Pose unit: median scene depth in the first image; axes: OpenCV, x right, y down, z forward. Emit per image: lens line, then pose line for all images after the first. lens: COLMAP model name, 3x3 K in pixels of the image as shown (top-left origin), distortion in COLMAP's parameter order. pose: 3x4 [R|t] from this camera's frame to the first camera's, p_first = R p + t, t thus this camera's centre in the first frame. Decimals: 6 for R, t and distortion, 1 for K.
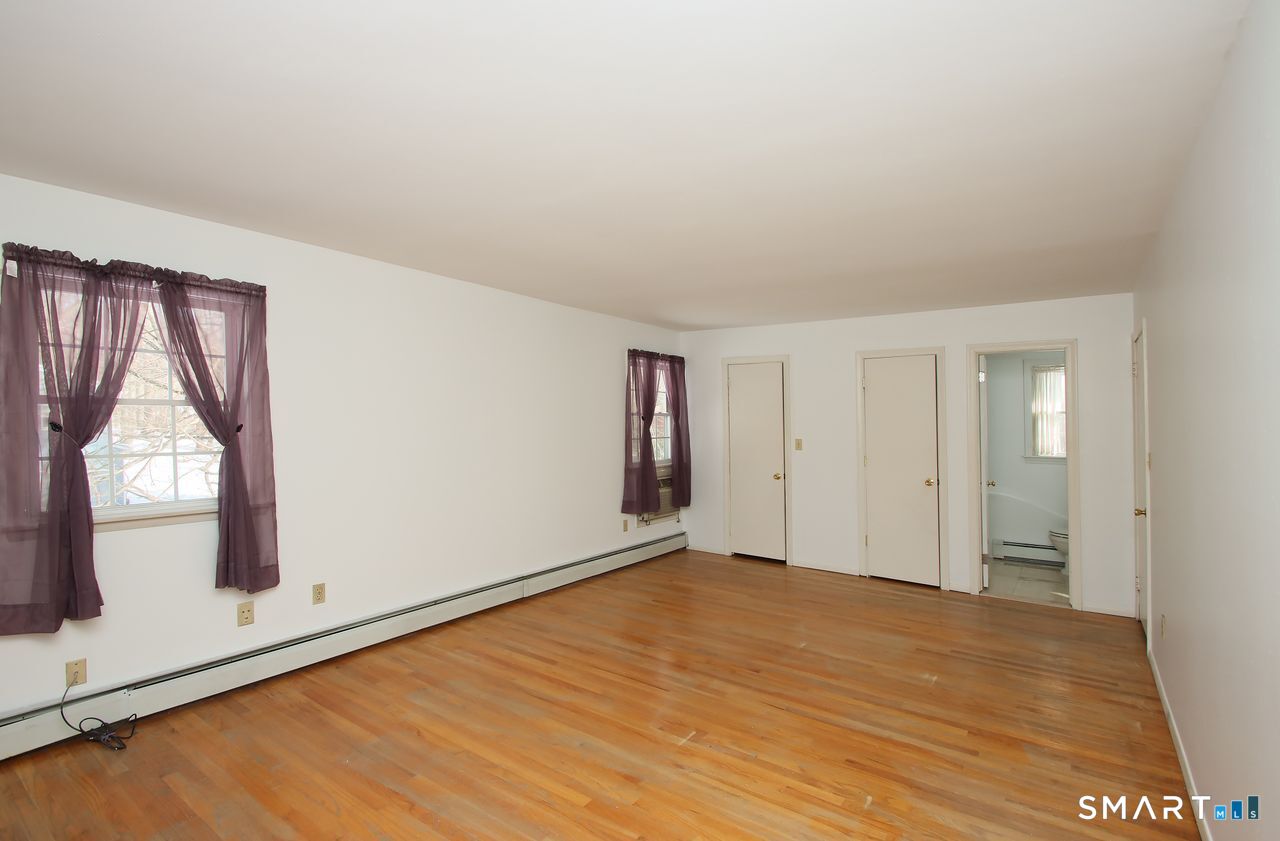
lens RADIAL K [[611.2, 0, 631.3], [0, 611.2, 417.9], [0, 0, 1]] dist [0.014253, -0.019261]
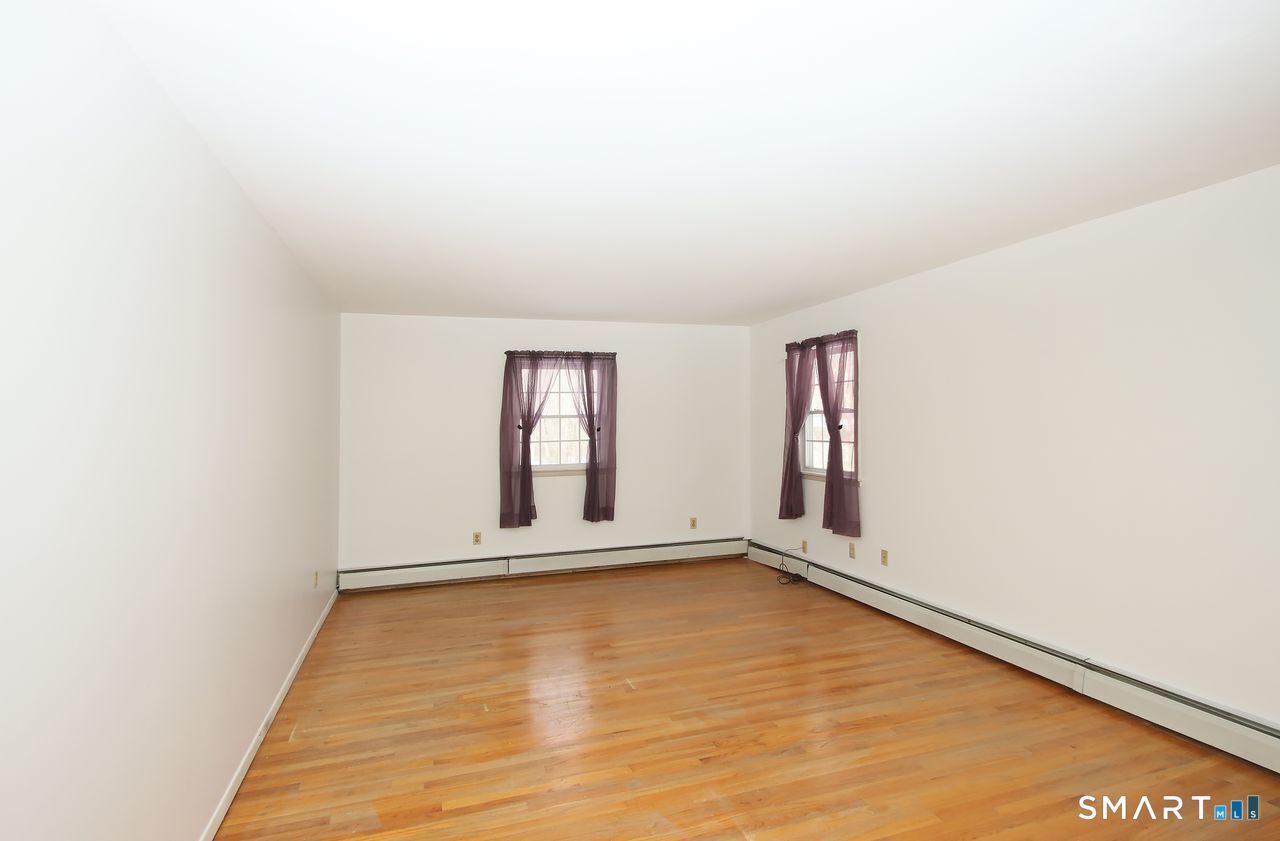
lens RADIAL K [[611.2, 0, 631.3], [0, 611.2, 417.9], [0, 0, 1]] dist [0.014253, -0.019261]
pose [[-0.580427, -0.000984, -0.814312, 0.949750], [0.013502, 0.999850, -0.010832, 0.003785], [0.814200, -0.017283, -0.580327, 1.500521]]
